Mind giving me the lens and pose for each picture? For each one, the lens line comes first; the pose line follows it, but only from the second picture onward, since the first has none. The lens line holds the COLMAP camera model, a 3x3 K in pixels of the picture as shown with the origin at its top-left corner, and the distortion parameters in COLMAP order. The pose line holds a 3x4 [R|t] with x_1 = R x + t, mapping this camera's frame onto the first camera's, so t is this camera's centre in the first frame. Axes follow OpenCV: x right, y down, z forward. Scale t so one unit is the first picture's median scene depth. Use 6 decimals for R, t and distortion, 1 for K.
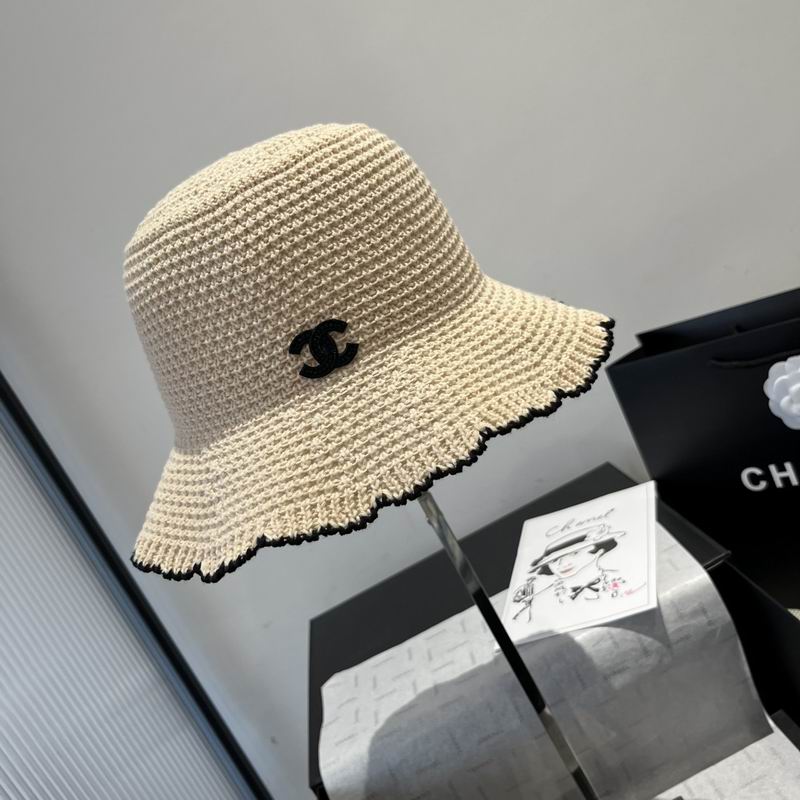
lens RADIAL K [[827.6, 0, 411.3], [0, 827.6, 389.0], [0, 0, 1]] dist [-0.049838, 0.000000]
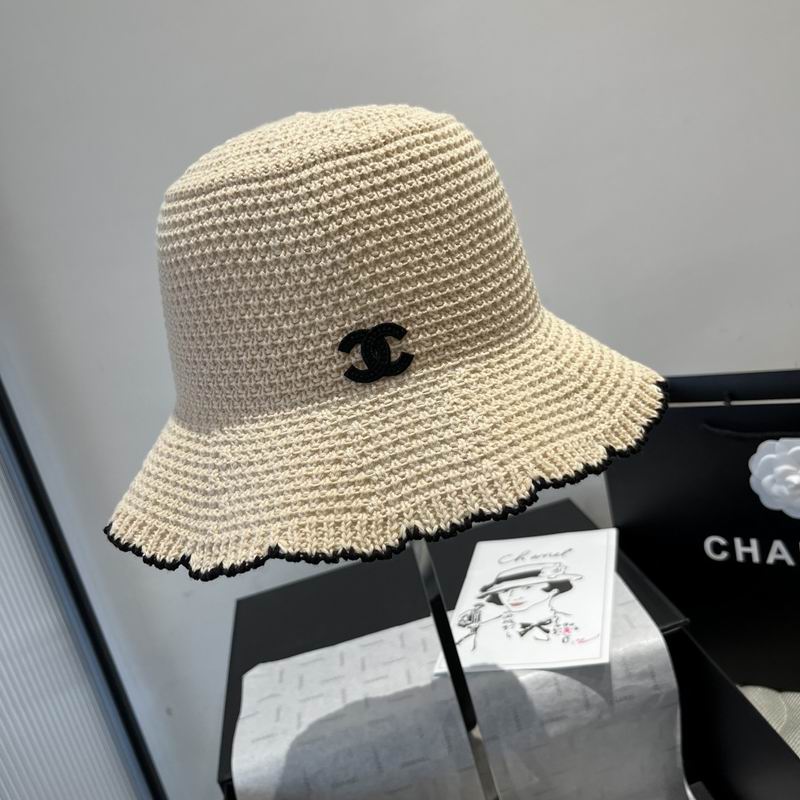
lens RADIAL K [[827.6, 0, 406.3], [0, 827.6, 391.0], [0, 0, 1]] dist [-0.049838, 0.000000]
pose [[0.975744, 0.203711, 0.080160, -0.129874], [-0.205520, 0.978539, 0.014907, -0.026184], [-0.075403, -0.031020, 0.996670, 0.085187]]
